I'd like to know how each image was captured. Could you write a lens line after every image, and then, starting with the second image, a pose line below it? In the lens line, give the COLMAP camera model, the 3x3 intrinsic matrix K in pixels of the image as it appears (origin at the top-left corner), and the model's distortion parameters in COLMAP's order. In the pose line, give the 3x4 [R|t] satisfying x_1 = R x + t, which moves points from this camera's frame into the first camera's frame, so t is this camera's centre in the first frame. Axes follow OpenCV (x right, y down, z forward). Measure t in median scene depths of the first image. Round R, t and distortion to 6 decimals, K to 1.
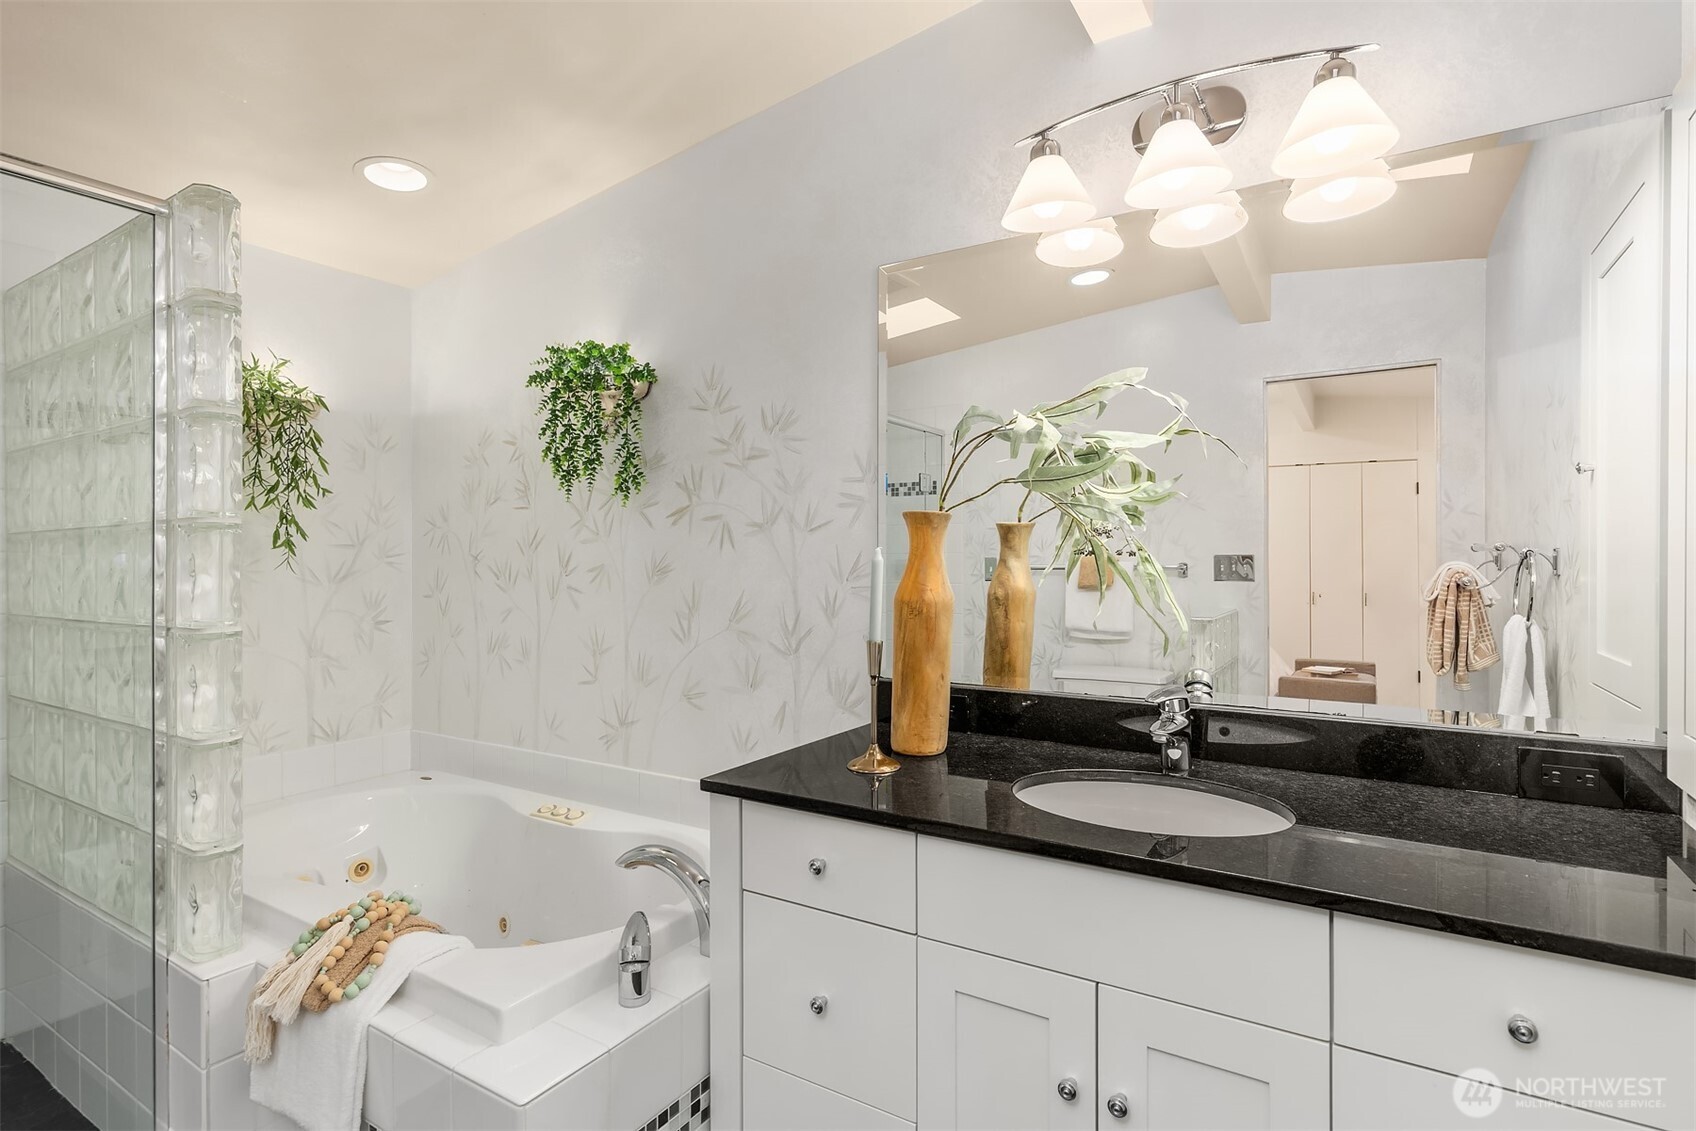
lens RADIAL K [[838.6, 0, 848.0], [0, 838.6, 565.5], [0, 0, 1]] dist [0.001014, 0.001103]
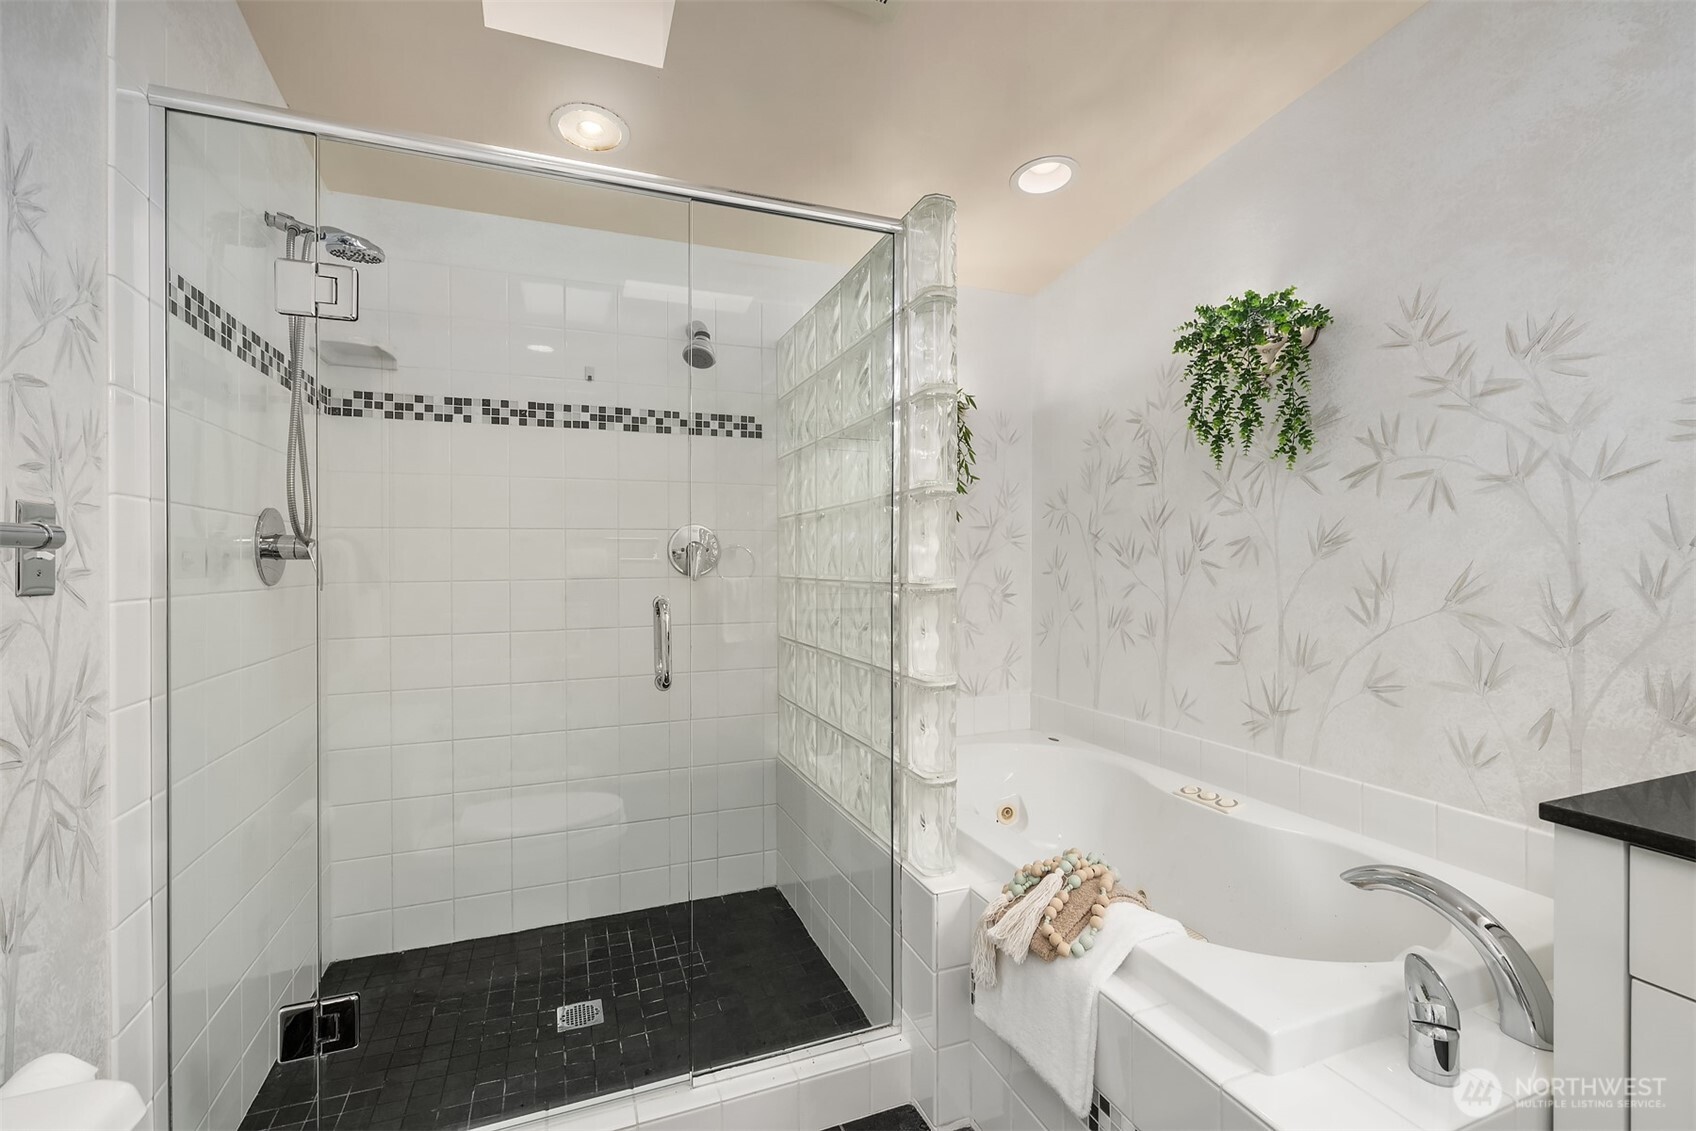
lens RADIAL K [[750.9, 0, 848.0], [0, 750.9, 565.5], [0, 0, 1]] dist [0.002325, 0.000887]
pose [[0.806097, 0.006503, -0.591747, -0.177949], [-0.003573, 0.999975, 0.006122, 0.030310], [0.591772, -0.002820, 0.806100, 0.077476]]
